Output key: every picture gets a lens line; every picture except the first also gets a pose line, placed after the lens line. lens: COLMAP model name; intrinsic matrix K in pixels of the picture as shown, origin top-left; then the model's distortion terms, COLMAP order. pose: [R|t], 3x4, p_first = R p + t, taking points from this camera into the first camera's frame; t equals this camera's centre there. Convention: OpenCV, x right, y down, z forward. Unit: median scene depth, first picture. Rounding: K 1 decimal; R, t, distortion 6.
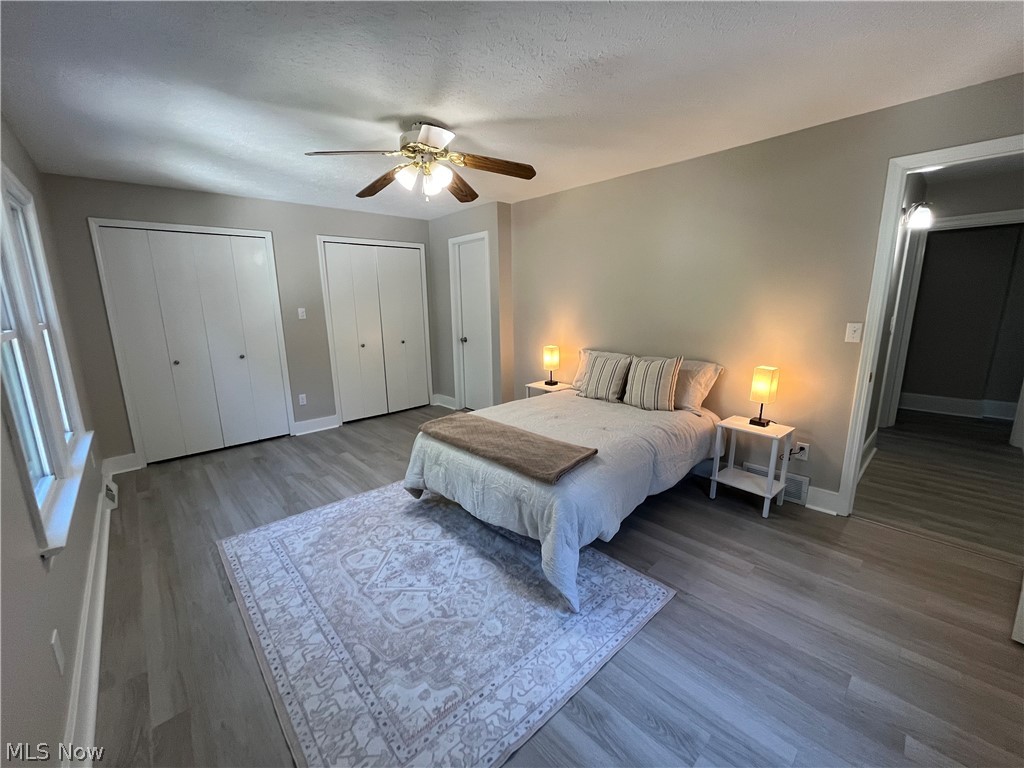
lens RADIAL K [[413.7, 0, 510.3], [0, 413.7, 387.0], [0, 0, 1]] dist [-0.000832, -0.000481]
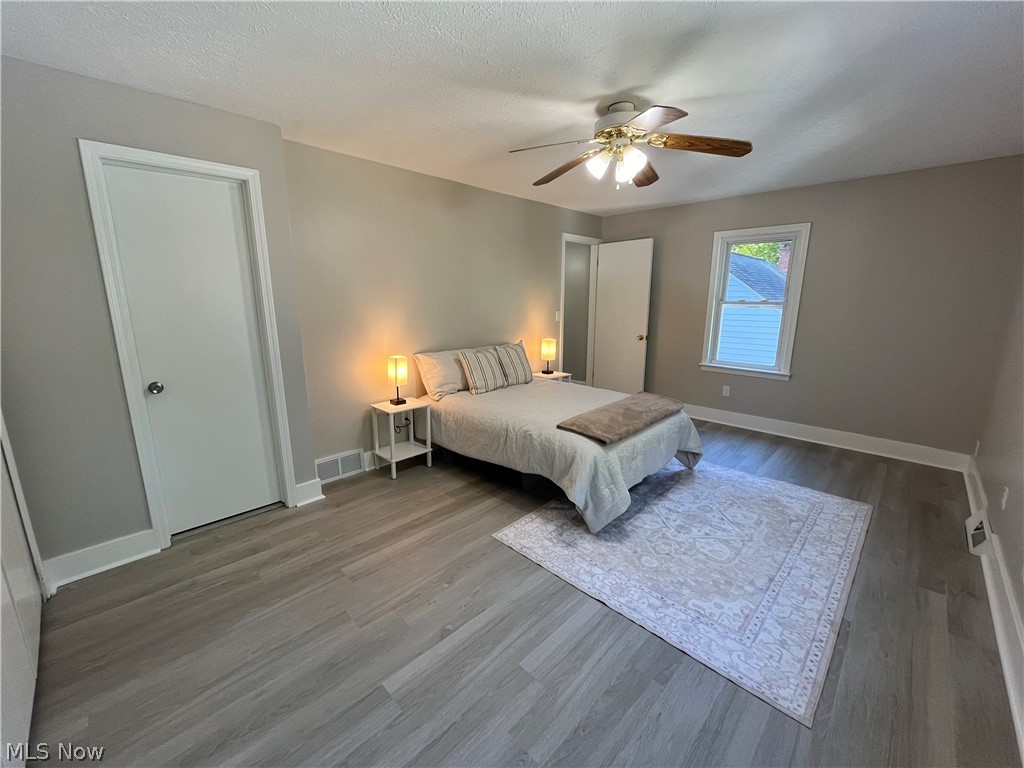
lens RADIAL K [[413.7, 0, 510.5], [0, 413.7, 378.4], [0, 0, 1]] dist [-0.000832, -0.000481]
pose [[-0.050161, -0.177742, 0.982798, -1.252338], [0.211524, 0.959823, 0.184383, -0.278927], [-0.976085, 0.217134, -0.010550, 1.409856]]
